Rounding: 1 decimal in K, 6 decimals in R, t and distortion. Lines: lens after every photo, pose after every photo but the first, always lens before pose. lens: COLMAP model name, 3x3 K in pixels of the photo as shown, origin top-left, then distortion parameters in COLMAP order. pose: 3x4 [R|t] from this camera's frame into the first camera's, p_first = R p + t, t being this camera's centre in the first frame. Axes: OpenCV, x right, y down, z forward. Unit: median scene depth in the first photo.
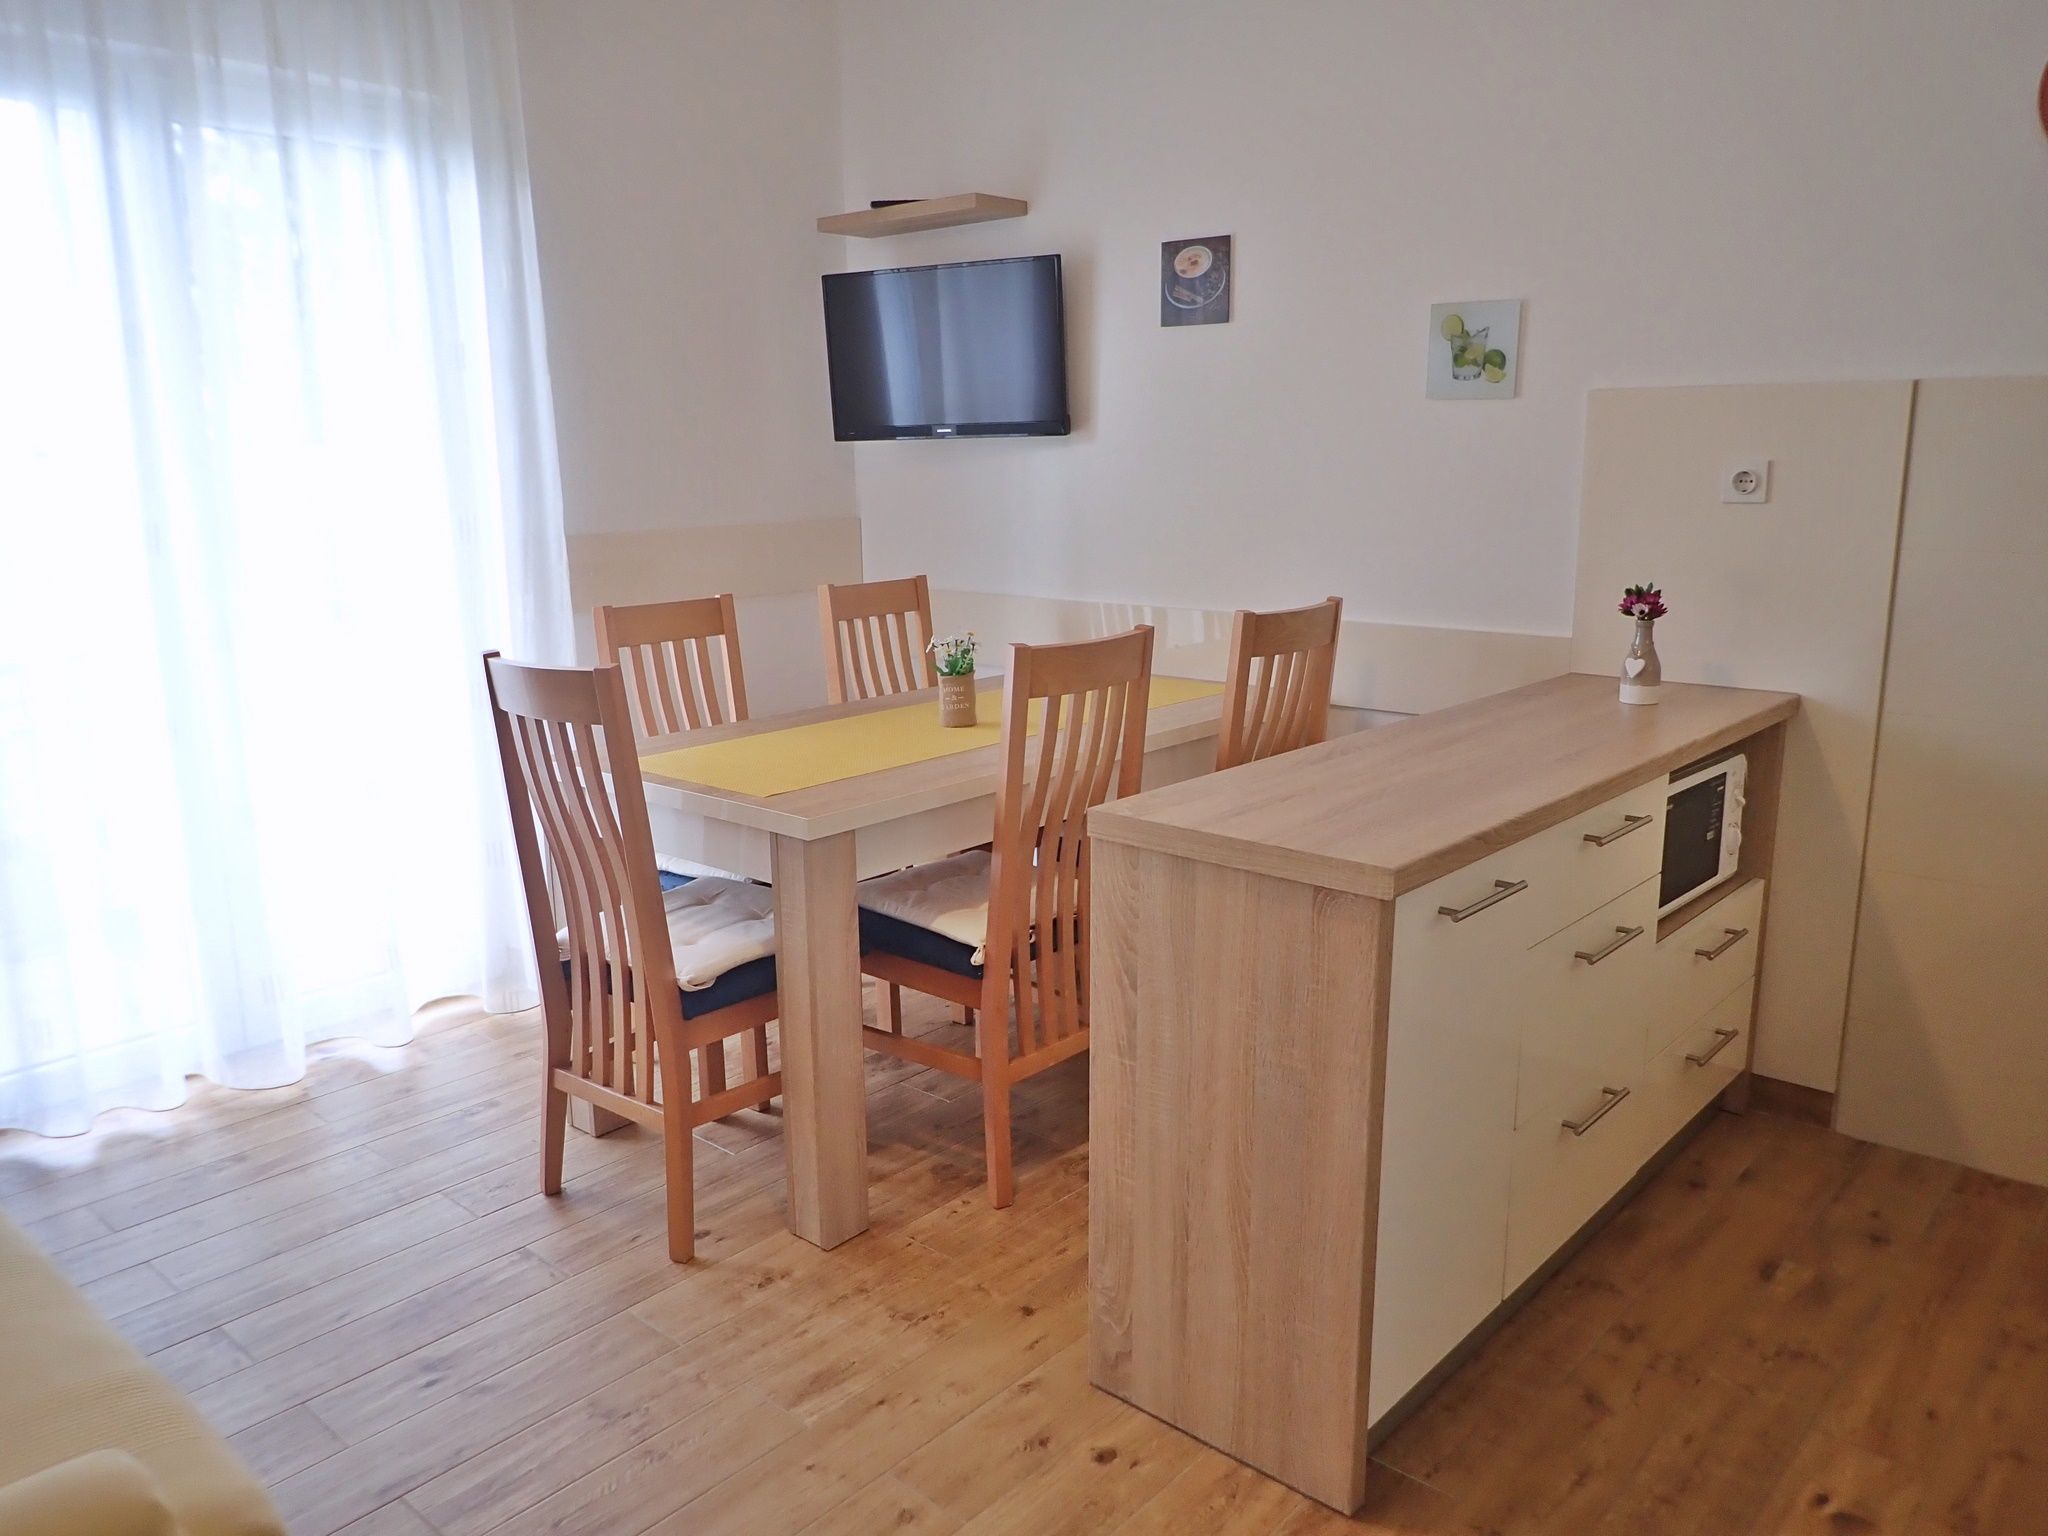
lens RADIAL K [[1507.4, 0, 1014.7], [0, 1507.4, 770.3], [0, 0, 1]] dist [-0.002075, -0.003350]
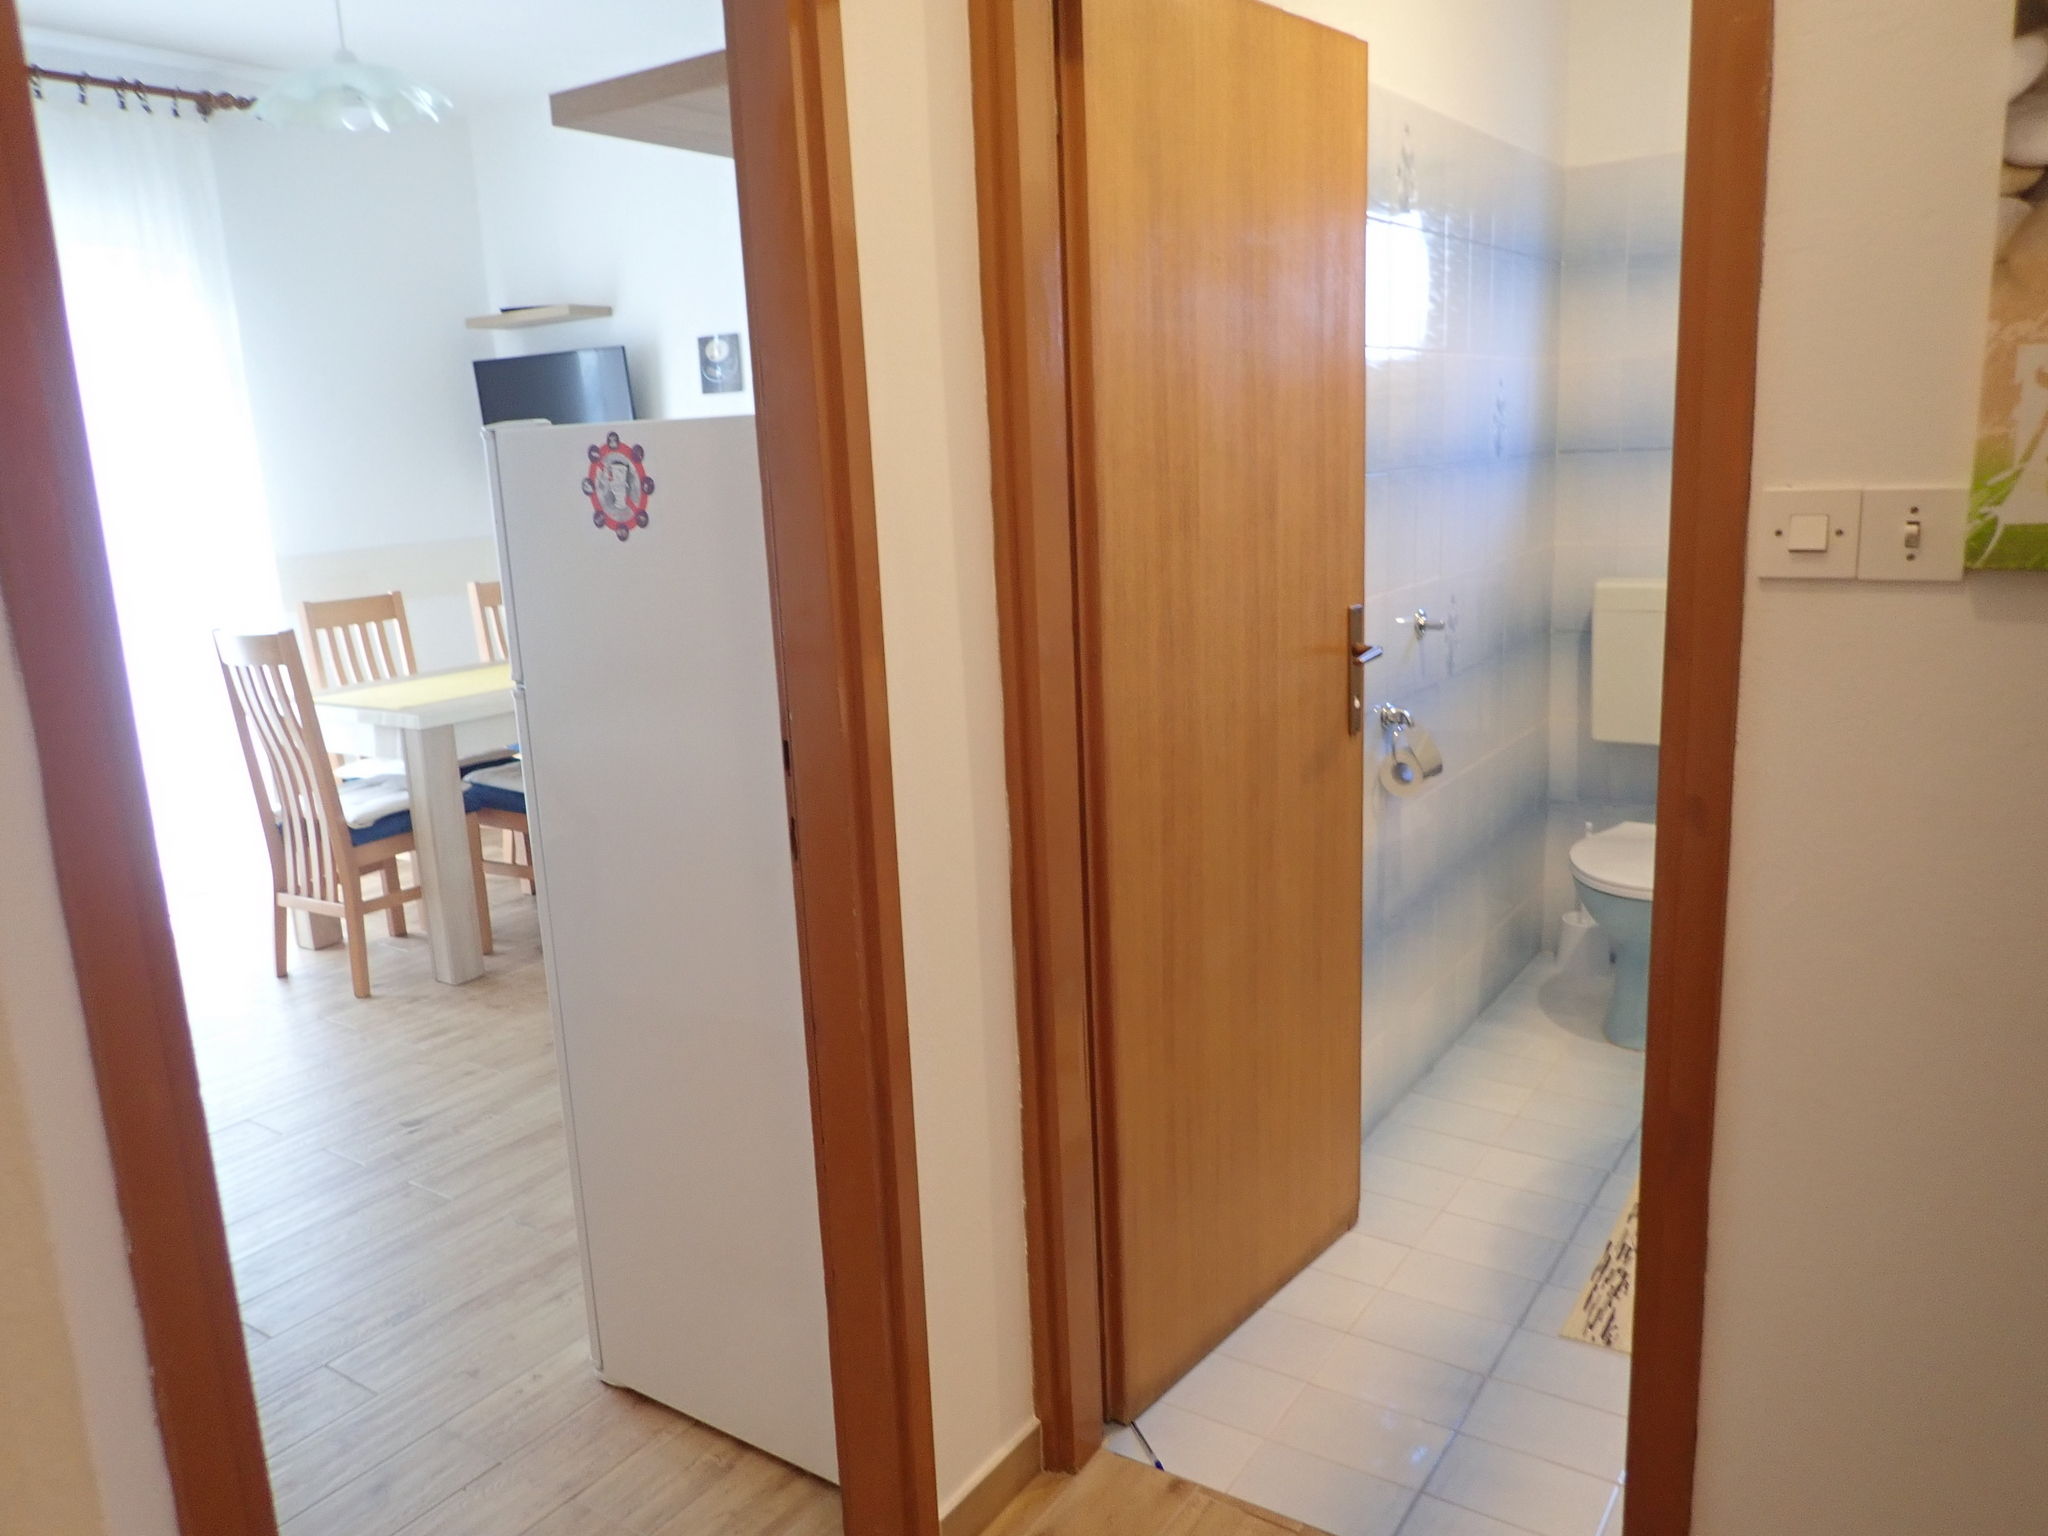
lens RADIAL K [[1507.4, 0, 1014.7], [0, 1507.4, 770.3], [0, 0, 1]] dist [-0.002075, -0.003350]
pose [[0.991701, -0.062109, 0.112569, 0.294269], [0.062943, 0.998010, -0.003864, 0.127412], [-0.112105, 0.010917, 0.993636, -0.659169]]
